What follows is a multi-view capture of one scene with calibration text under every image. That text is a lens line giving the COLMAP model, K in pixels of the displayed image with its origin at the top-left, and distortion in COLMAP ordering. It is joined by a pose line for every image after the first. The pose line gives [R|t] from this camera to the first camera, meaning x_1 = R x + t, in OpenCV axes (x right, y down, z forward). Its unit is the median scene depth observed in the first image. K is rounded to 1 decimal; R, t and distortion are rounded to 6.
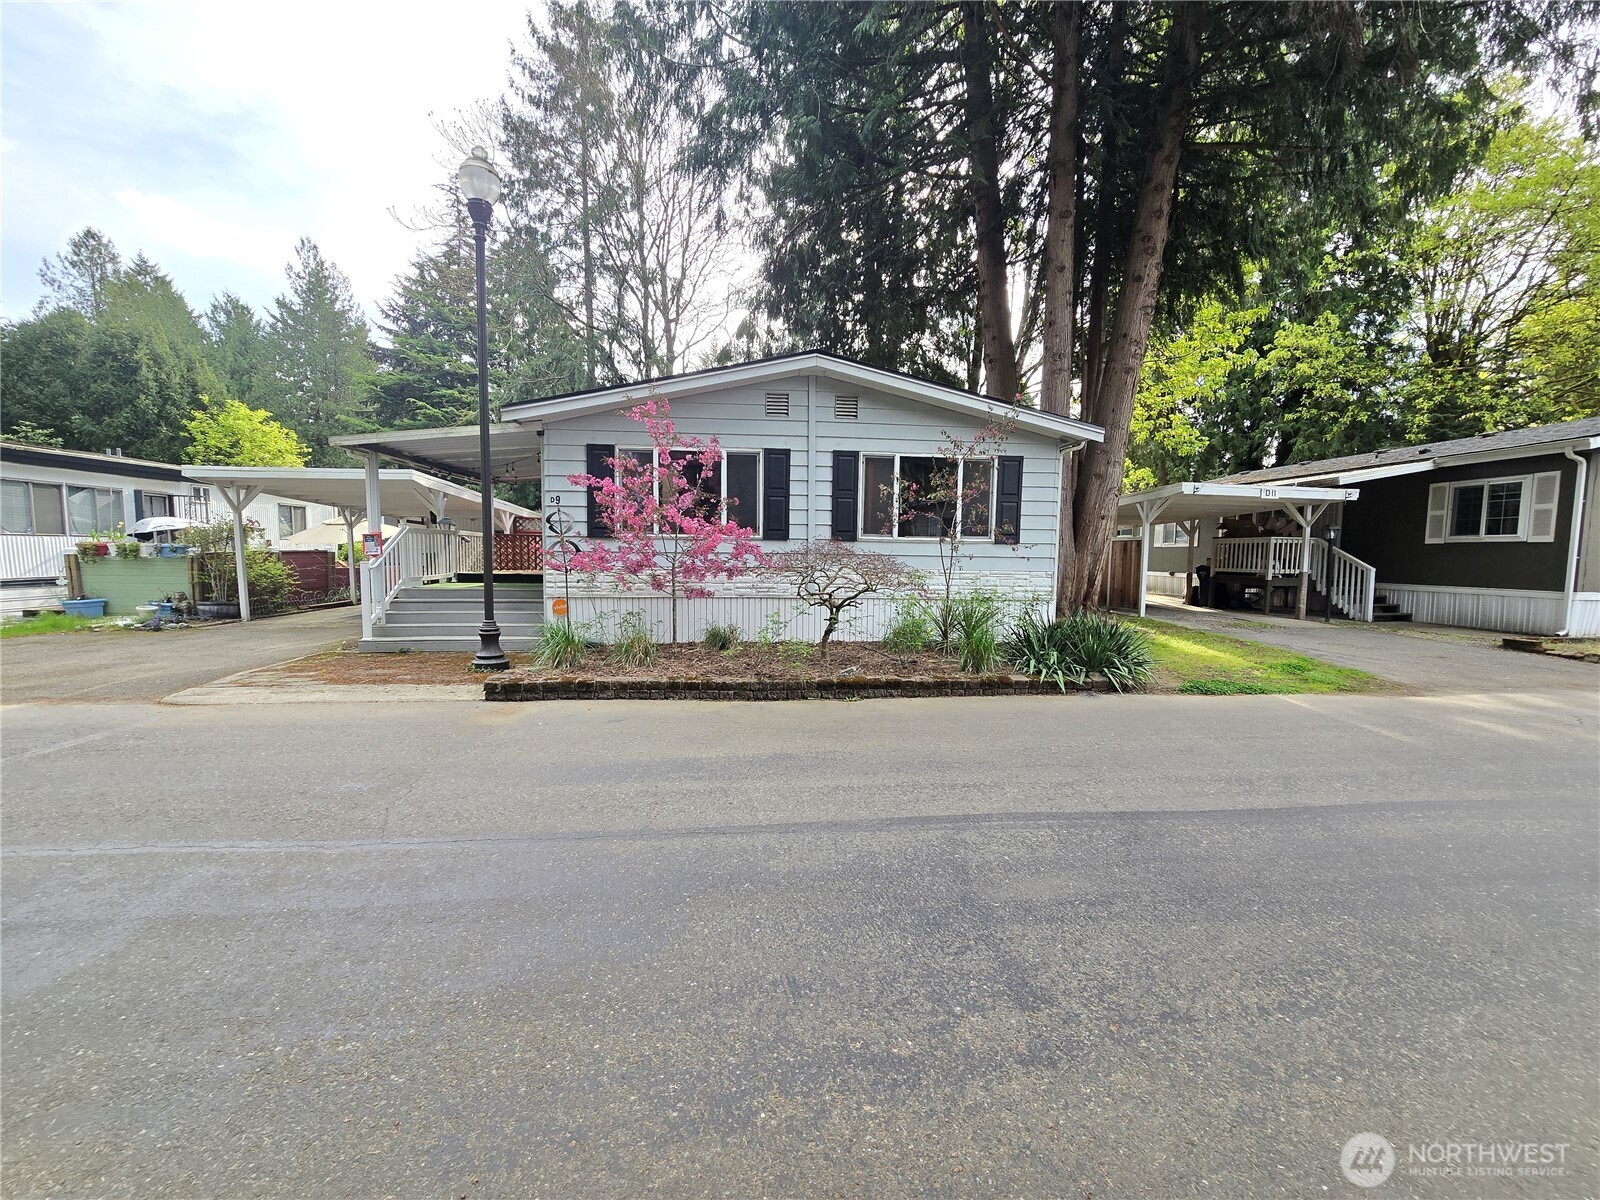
lens RADIAL K [[655.7, 0, 799.1], [0, 655.7, 606.4], [0, 0, 1]] dist [-0.004933, -0.000558]
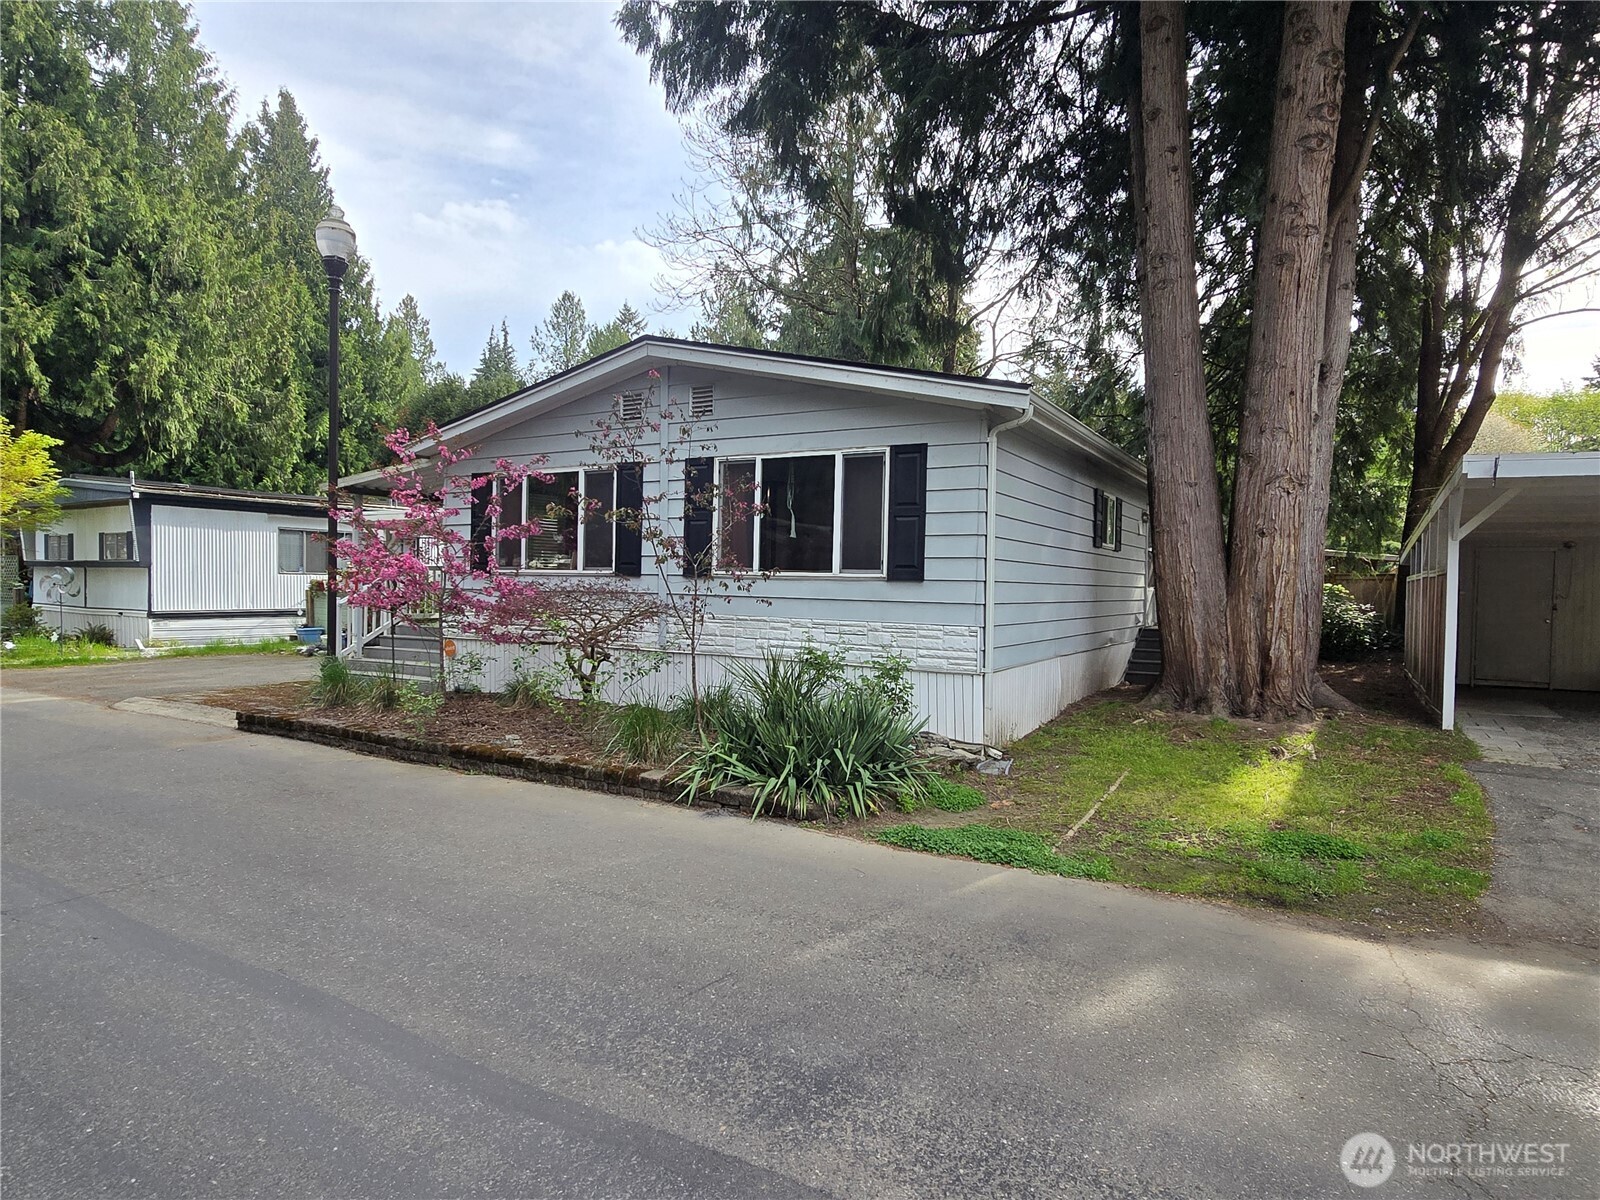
lens RADIAL K [[920.8, 0, 800.0], [0, 920.8, 600.0], [0, 0, 1]] dist [-0.002606, -0.001404]
pose [[0.809780, 0.011391, -0.586623, 0.637146], [-0.057367, 0.996558, -0.059839, -0.014639], [0.583923, 0.082109, 0.807646, 0.183016]]
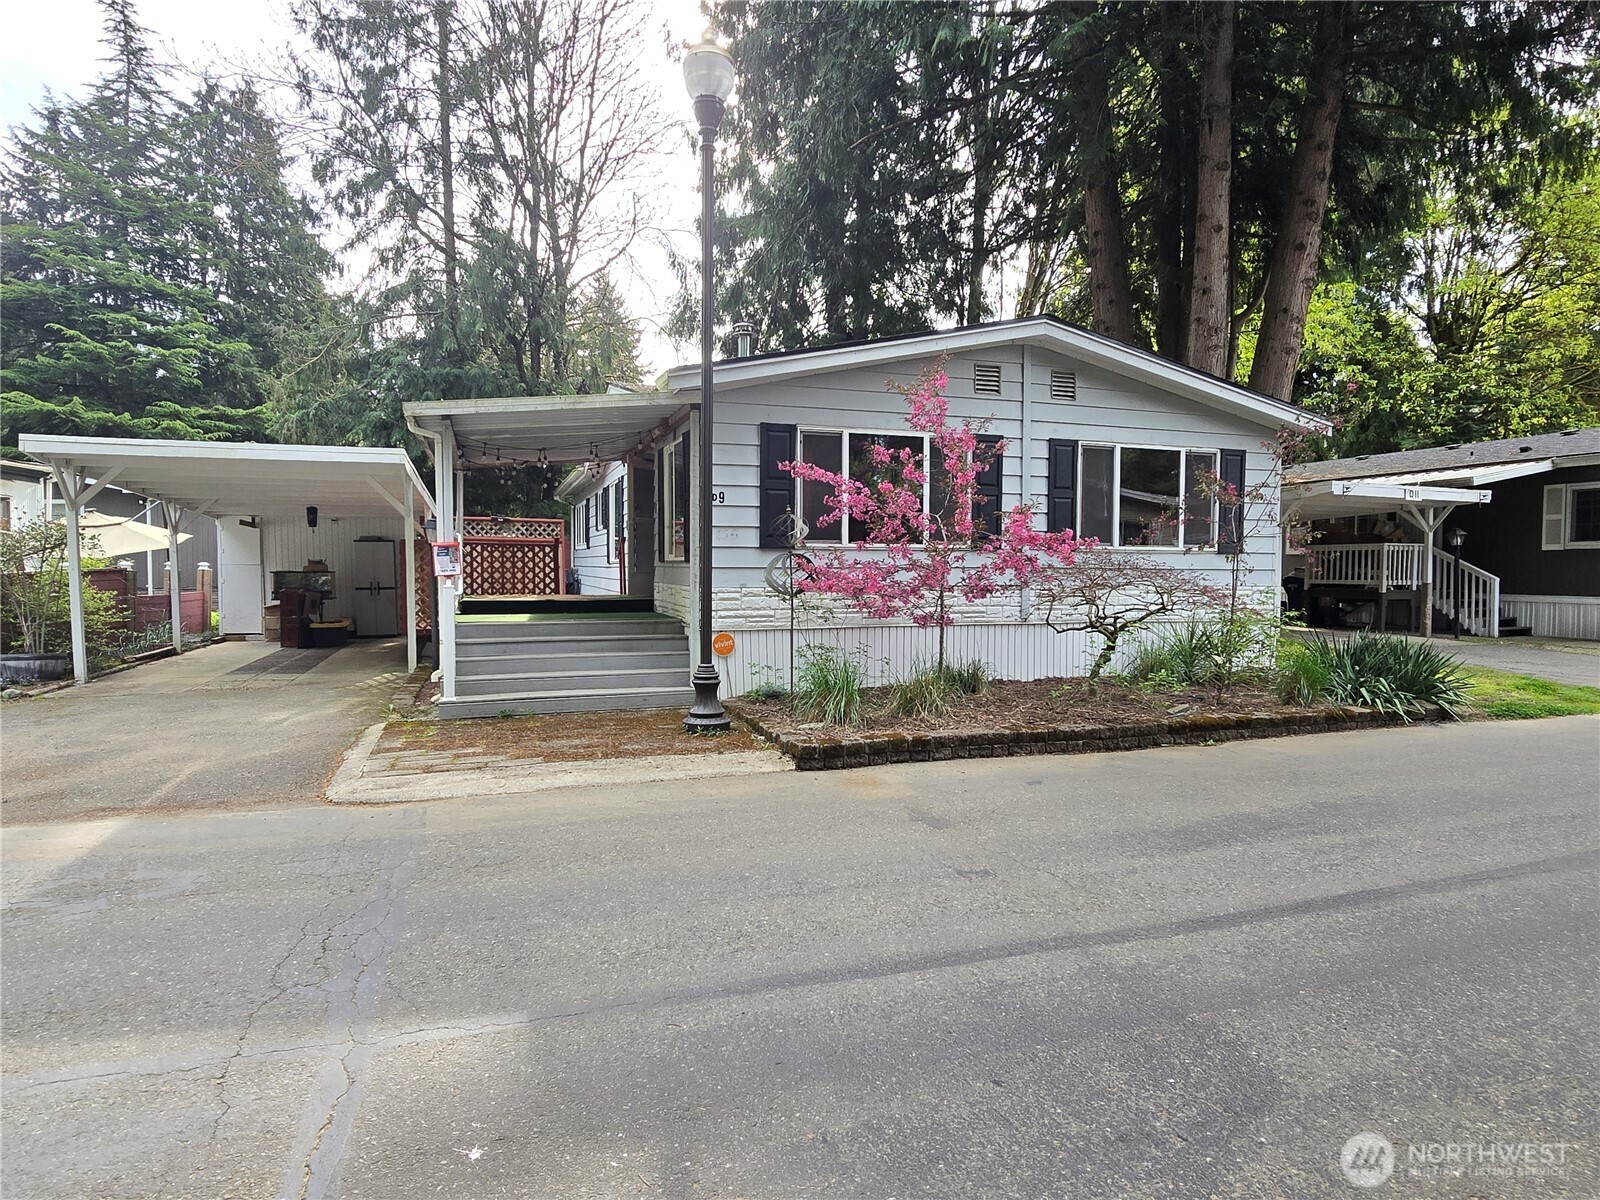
lens RADIAL K [[920.8, 0, 800.0], [0, 920.8, 600.0], [0, 0, 1]] dist [-0.002606, -0.001404]
pose [[0.973104, -0.016765, 0.229756, -0.407777], [0.026581, 0.998858, -0.039696, -0.003957], [-0.228828, 0.044736, 0.972438, -0.010072]]
